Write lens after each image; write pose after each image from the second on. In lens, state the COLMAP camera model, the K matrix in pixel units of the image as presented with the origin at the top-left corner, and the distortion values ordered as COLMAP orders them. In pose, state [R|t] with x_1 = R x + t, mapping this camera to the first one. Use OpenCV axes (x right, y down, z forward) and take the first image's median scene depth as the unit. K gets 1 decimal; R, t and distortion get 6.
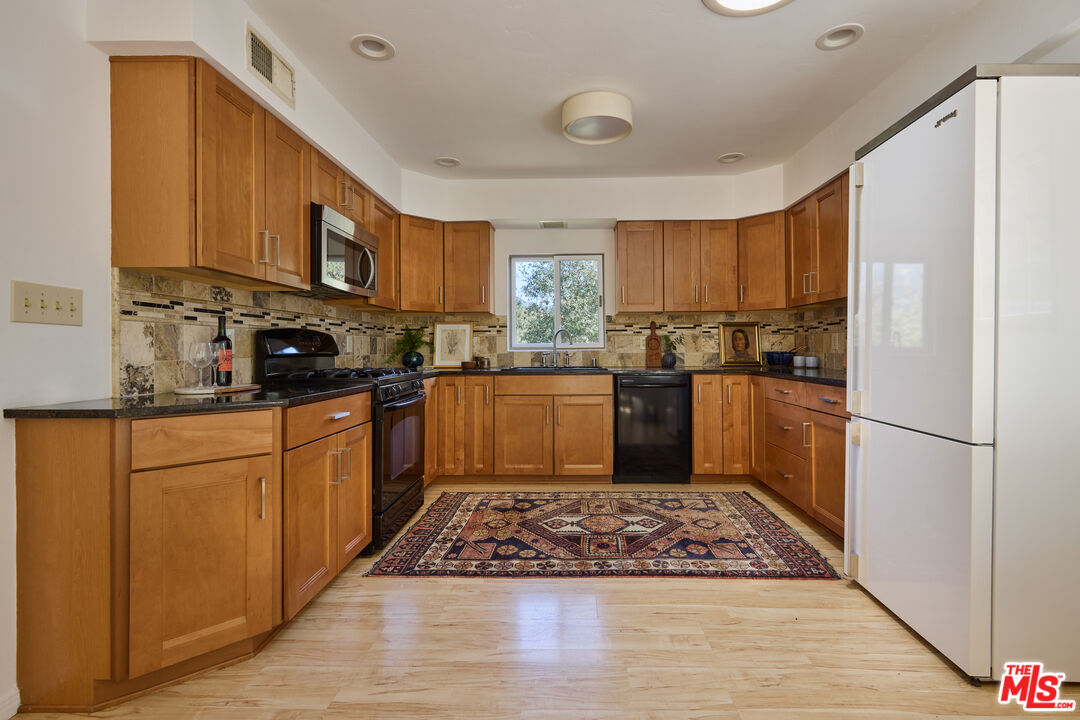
lens RADIAL K [[489.8, 0, 566.7], [0, 489.8, 347.9], [0, 0, 1]] dist [0.002325, -0.000473]
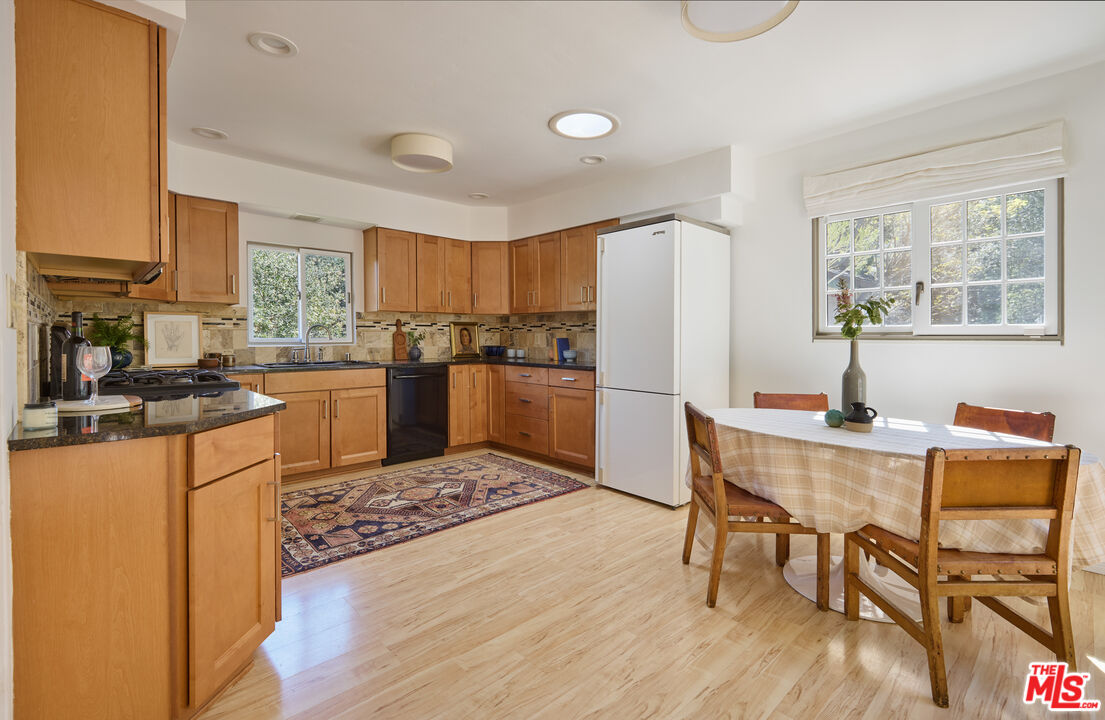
lens RADIAL K [[483.1, 0, 553.5], [0, 483.1, 335.9], [0, 0, 1]] dist [0.002037, -0.000184]
pose [[0.725701, 0.009440, 0.687946, -0.385700], [-0.009014, 0.999951, -0.004213, -0.016774], [-0.687952, -0.003144, 0.725750, -0.055301]]
